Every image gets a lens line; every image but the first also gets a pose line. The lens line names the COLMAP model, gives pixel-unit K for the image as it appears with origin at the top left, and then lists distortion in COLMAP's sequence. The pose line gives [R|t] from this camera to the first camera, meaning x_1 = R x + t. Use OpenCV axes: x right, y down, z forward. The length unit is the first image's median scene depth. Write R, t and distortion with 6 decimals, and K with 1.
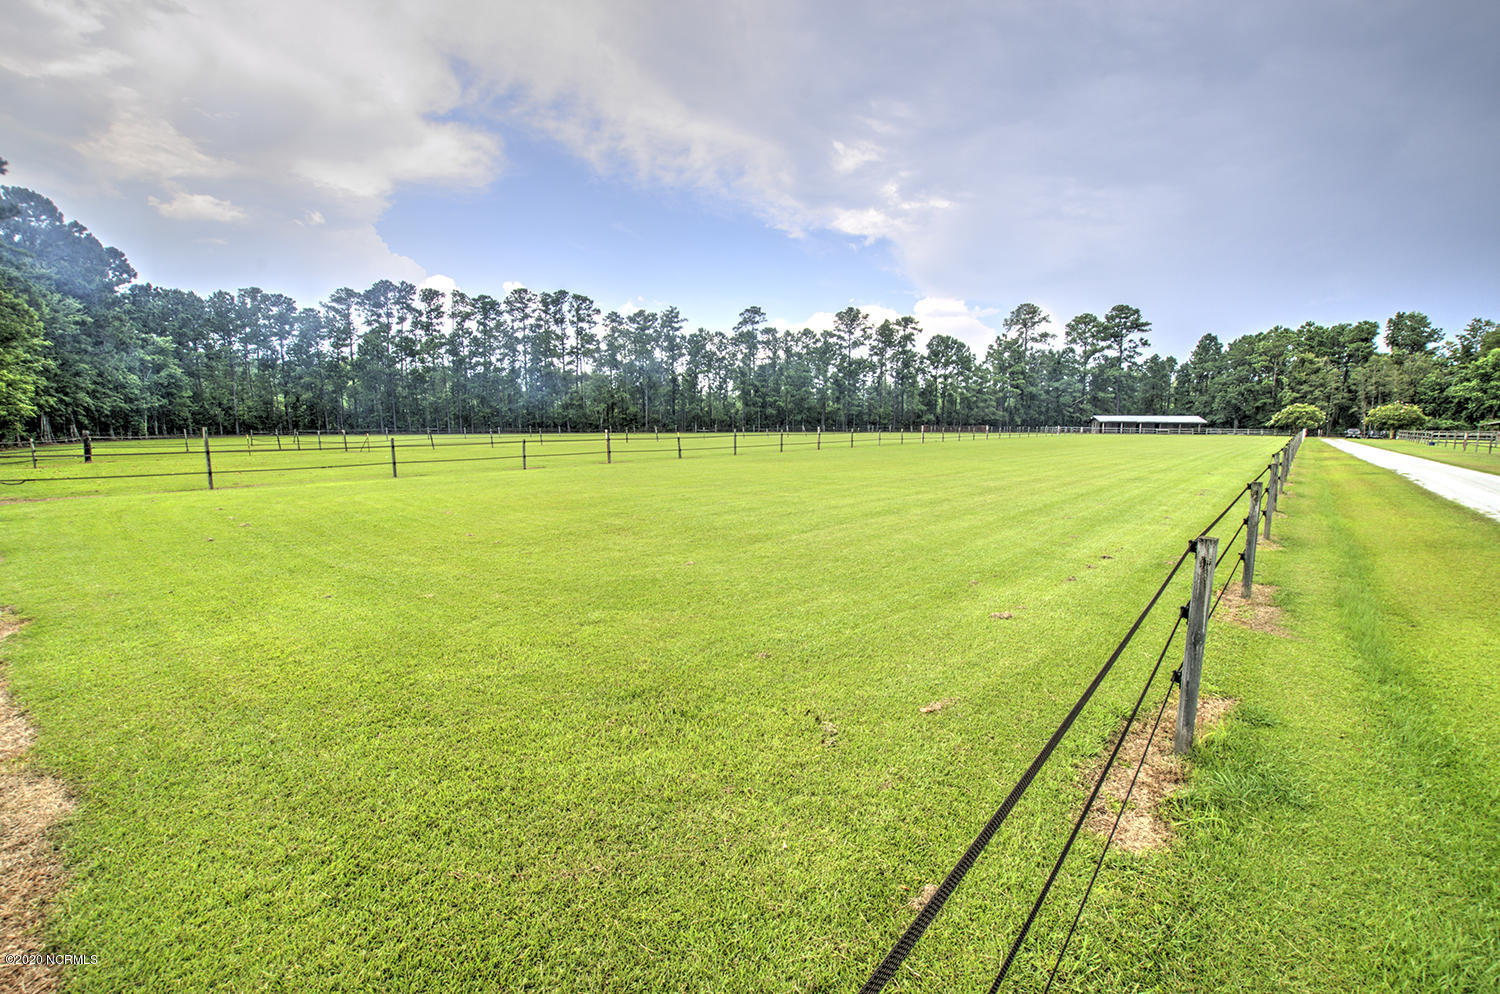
lens RADIAL K [[658.6, 0, 749.4], [0, 658.6, 505.5], [0, 0, 1]] dist [-0.032845, 0.003585]
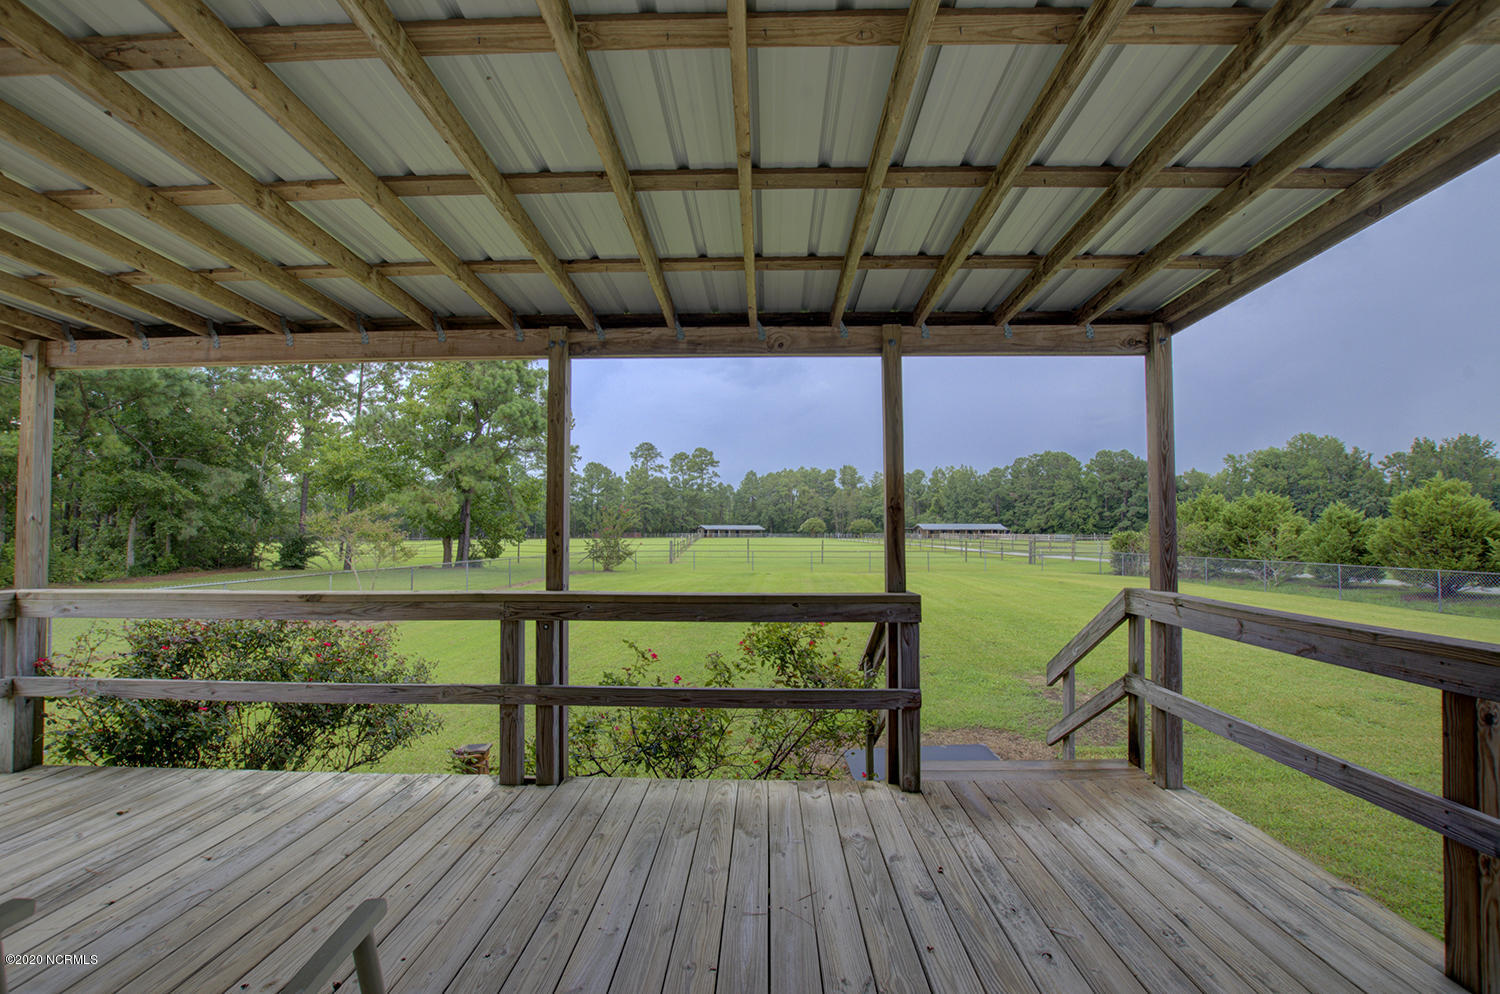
lens RADIAL K [[658.6, 0, 749.4], [0, 658.6, 506.2], [0, 0, 1]] dist [-0.032845, 0.003585]
pose [[0.763068, 0.022006, 0.645943, -0.310827], [0.083079, 0.987789, -0.131795, 0.019066], [-0.640956, 0.154233, 0.751922, -0.150883]]
